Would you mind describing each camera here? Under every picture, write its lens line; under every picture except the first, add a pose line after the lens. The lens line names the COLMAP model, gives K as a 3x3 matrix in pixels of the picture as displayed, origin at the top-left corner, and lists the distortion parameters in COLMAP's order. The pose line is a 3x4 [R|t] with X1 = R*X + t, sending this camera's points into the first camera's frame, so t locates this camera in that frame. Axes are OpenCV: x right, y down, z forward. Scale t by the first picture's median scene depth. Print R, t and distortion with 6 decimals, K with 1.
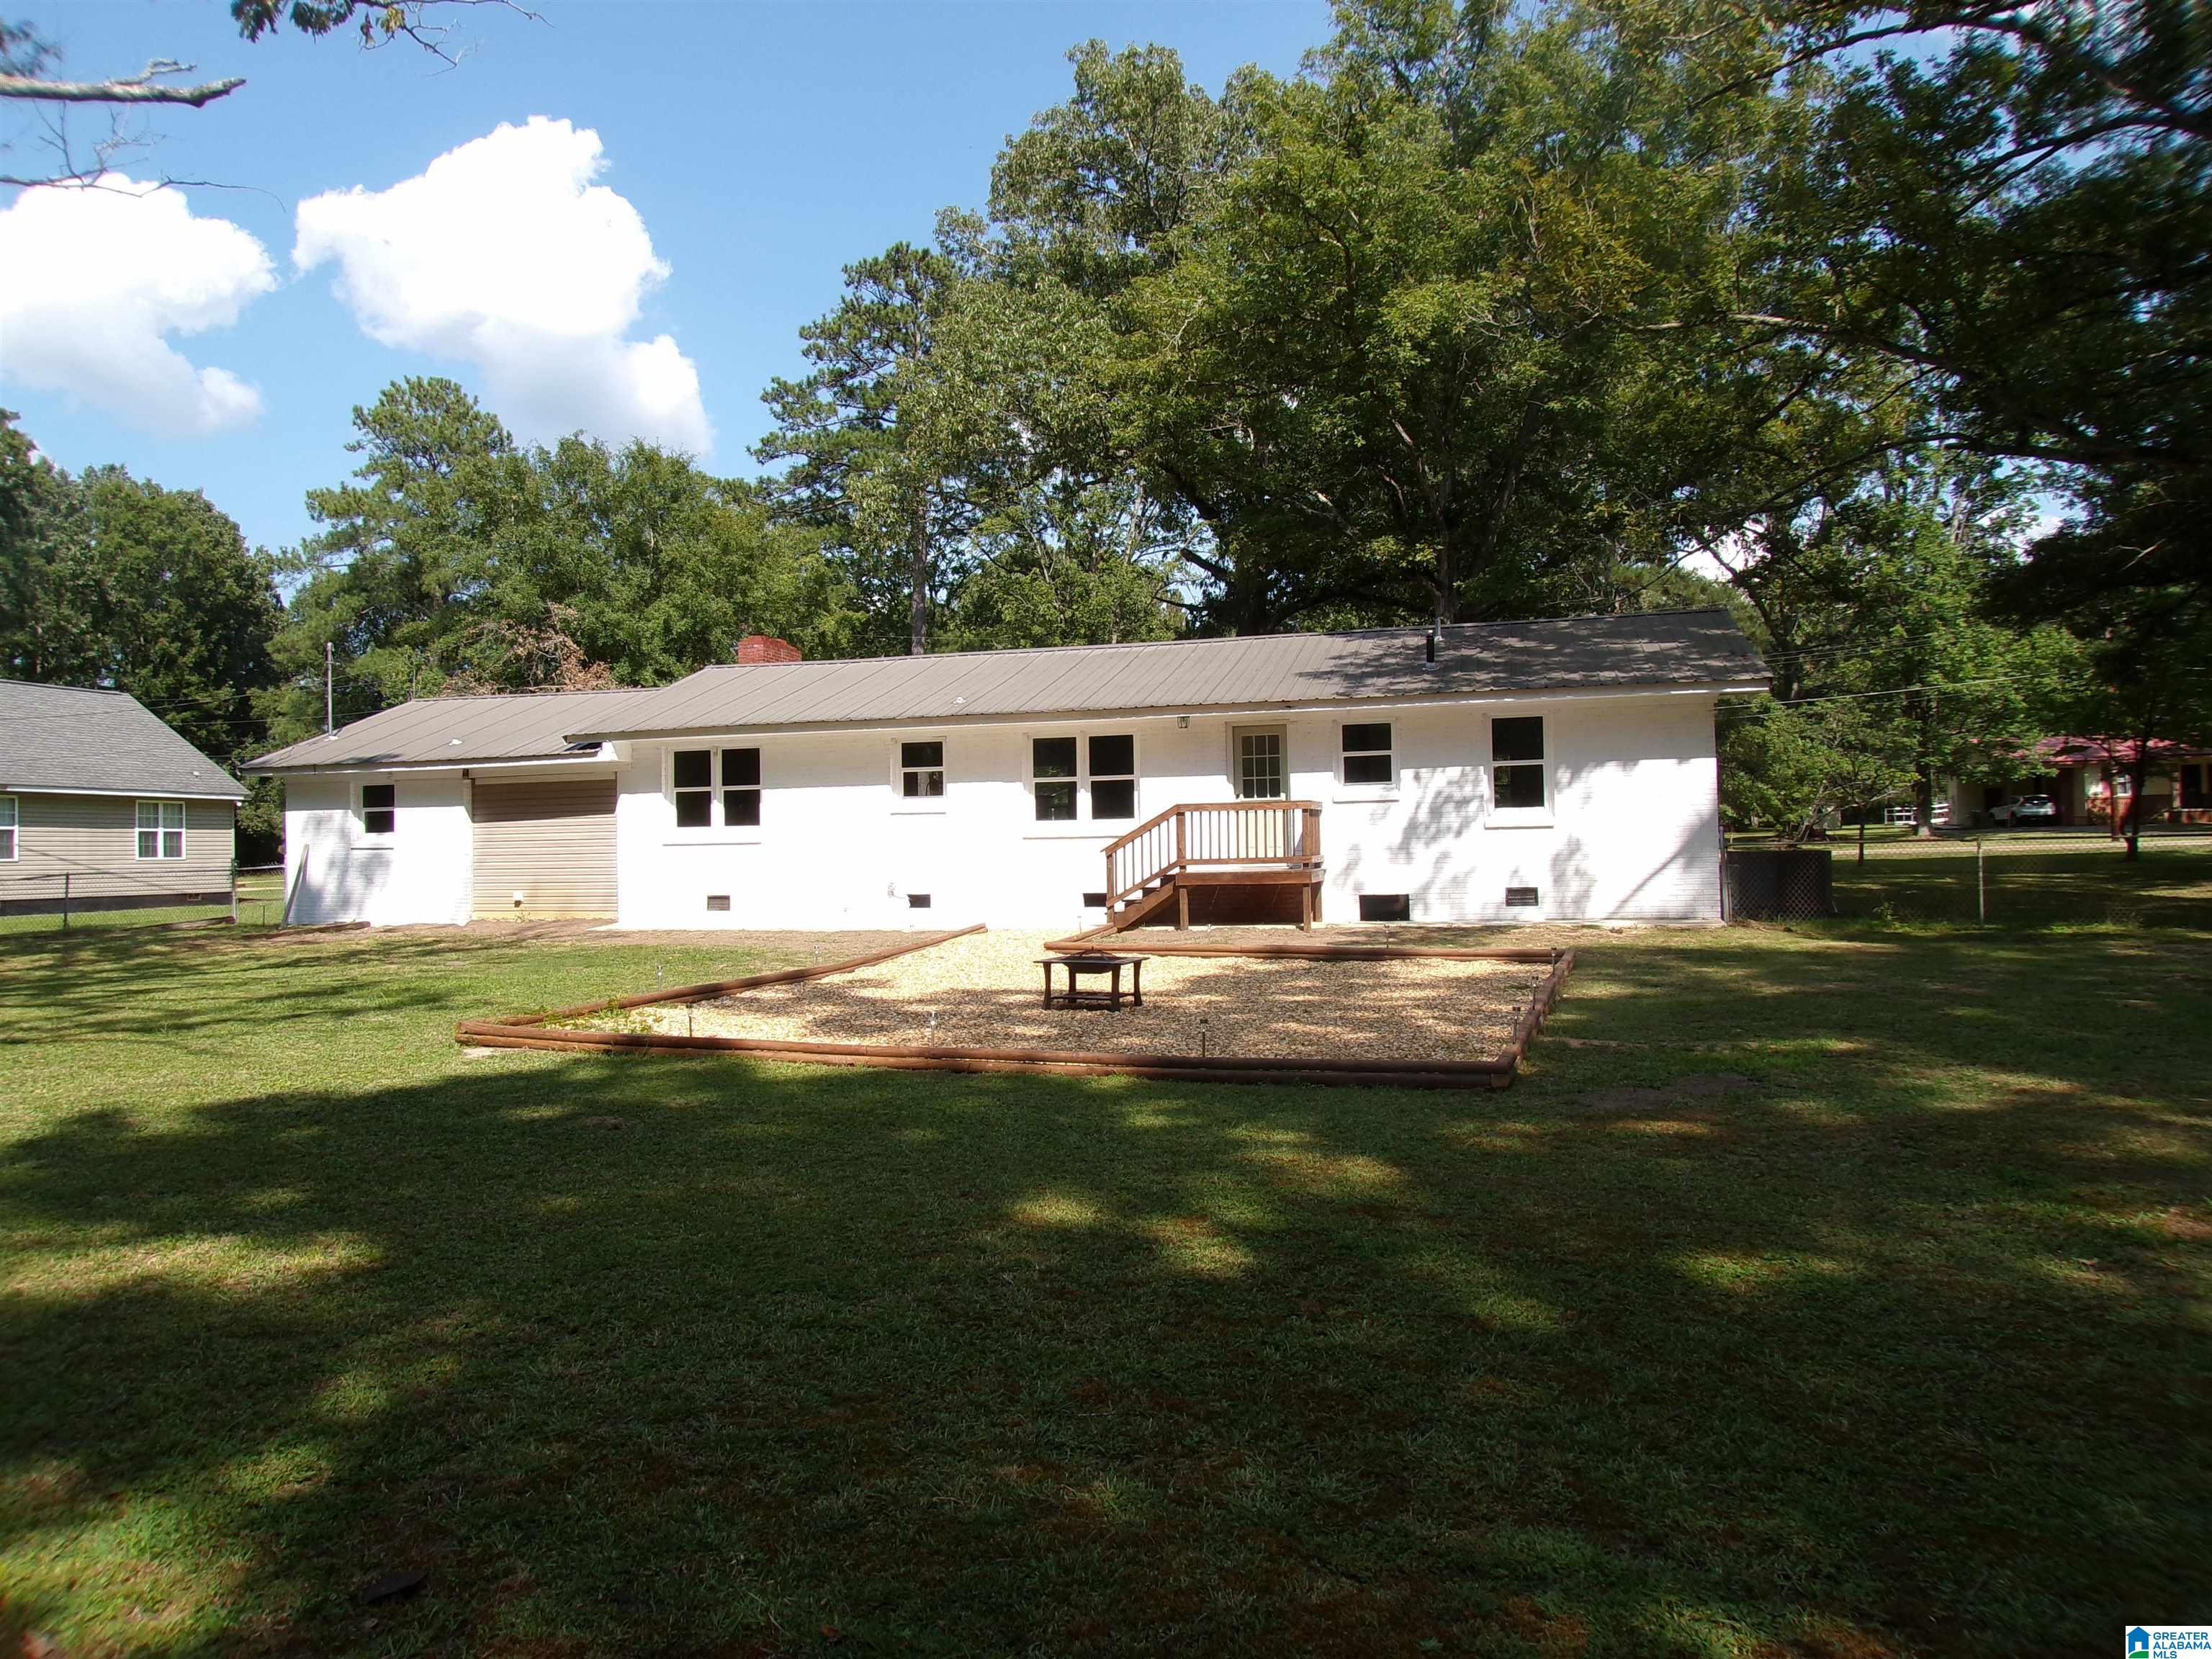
lens RADIAL K [[1482.8, 0, 1095.1], [0, 1482.8, 832.2], [0, 0, 1]] dist [-0.048052, 0.022652]
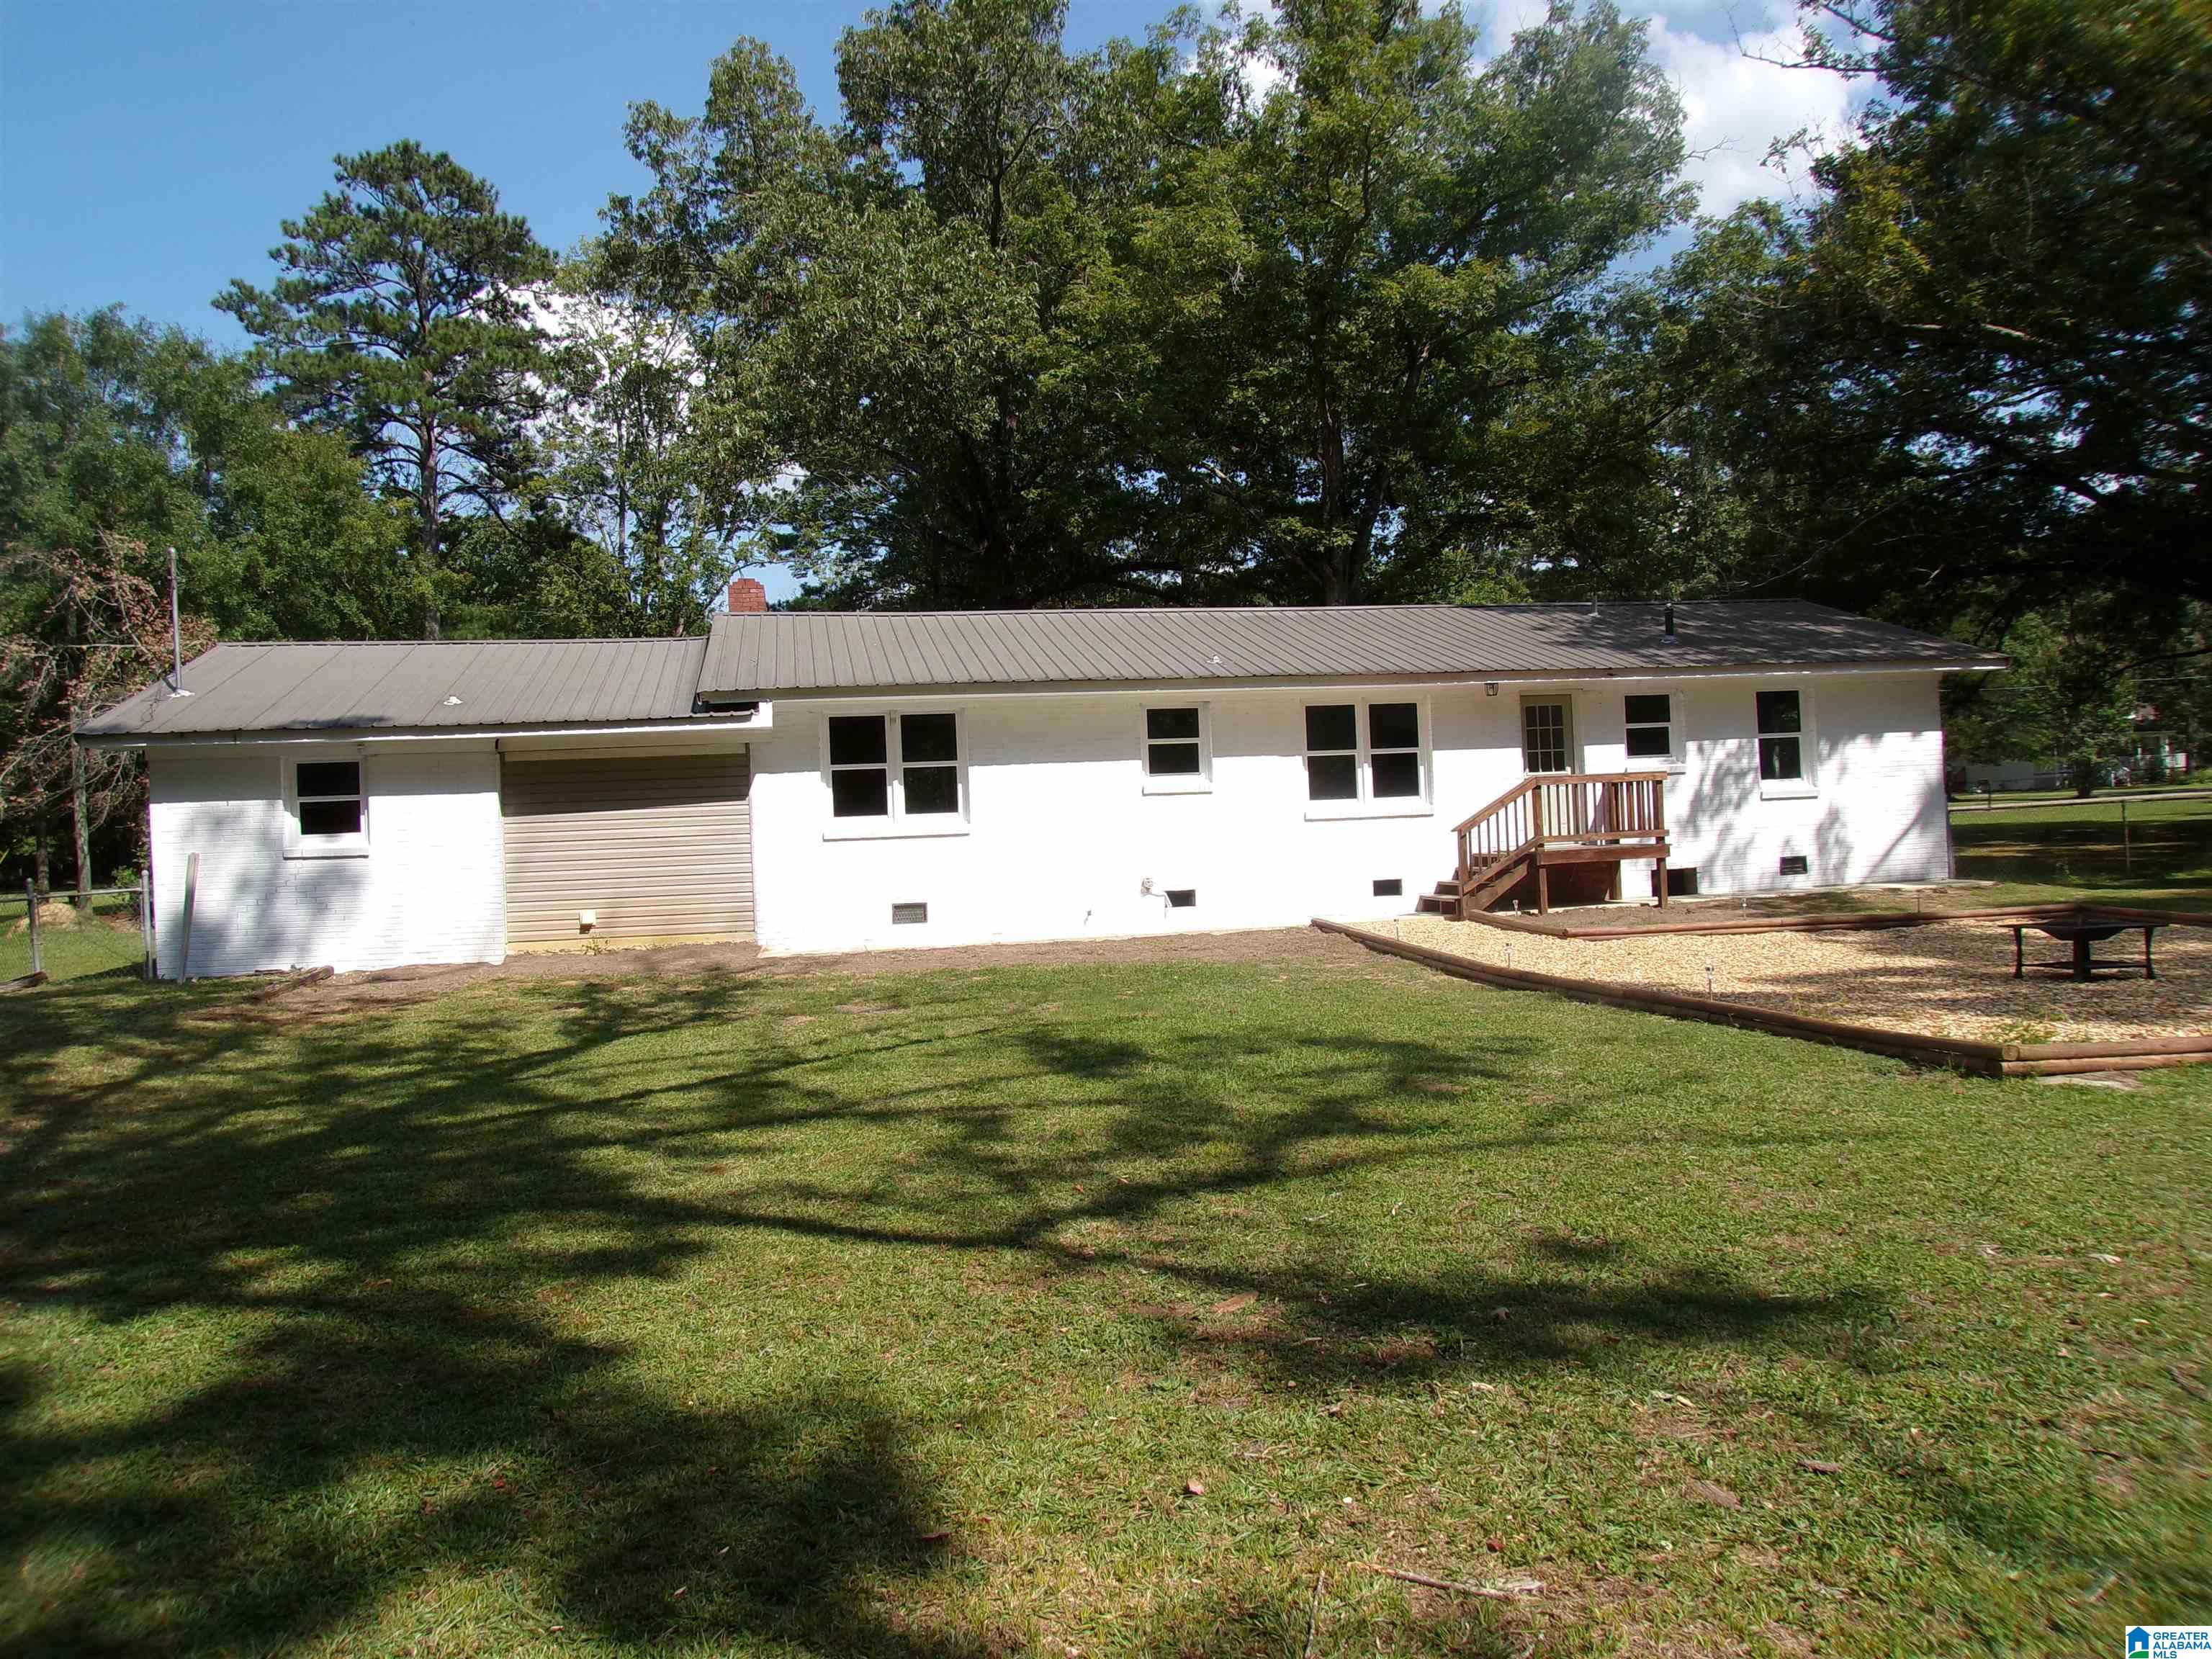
lens RADIAL K [[1482.8, 0, 1108.4], [0, 1482.8, 821.9], [0, 0, 1]] dist [-0.048052, 0.022652]
pose [[0.891138, -0.017740, 0.453385, -0.545969], [0.022615, 0.999730, -0.005333, 0.007046], [-0.453168, 0.015006, 0.891299, 0.280458]]
